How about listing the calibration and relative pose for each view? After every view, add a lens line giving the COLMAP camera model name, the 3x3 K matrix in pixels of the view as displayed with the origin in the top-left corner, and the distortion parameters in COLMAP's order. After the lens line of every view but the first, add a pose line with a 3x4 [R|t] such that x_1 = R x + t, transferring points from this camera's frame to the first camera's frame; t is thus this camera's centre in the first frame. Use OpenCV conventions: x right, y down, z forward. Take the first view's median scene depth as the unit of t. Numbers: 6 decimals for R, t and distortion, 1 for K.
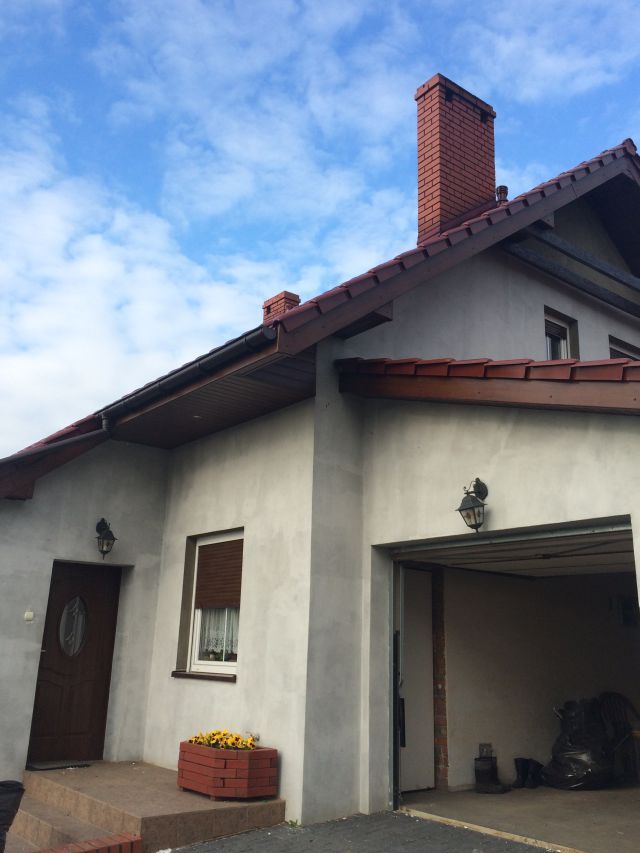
lens RADIAL K [[765.5, 0, 344.7], [0, 765.5, 397.4], [0, 0, 1]] dist [0.052293, 0.001773]
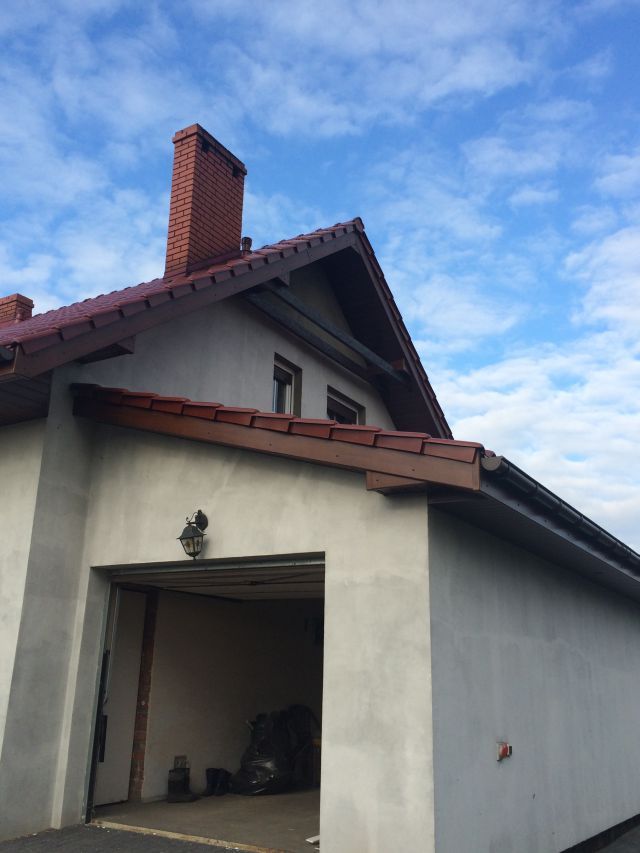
lens RADIAL K [[811.2, 0, 292.8], [0, 811.2, 414.1], [0, 0, 1]] dist [0.090641, -0.005621]
pose [[0.957222, 0.089666, 0.275111, -0.025880], [-0.094379, 0.995529, 0.003916, -0.040686], [-0.273530, -0.029713, 0.961404, -0.121392]]
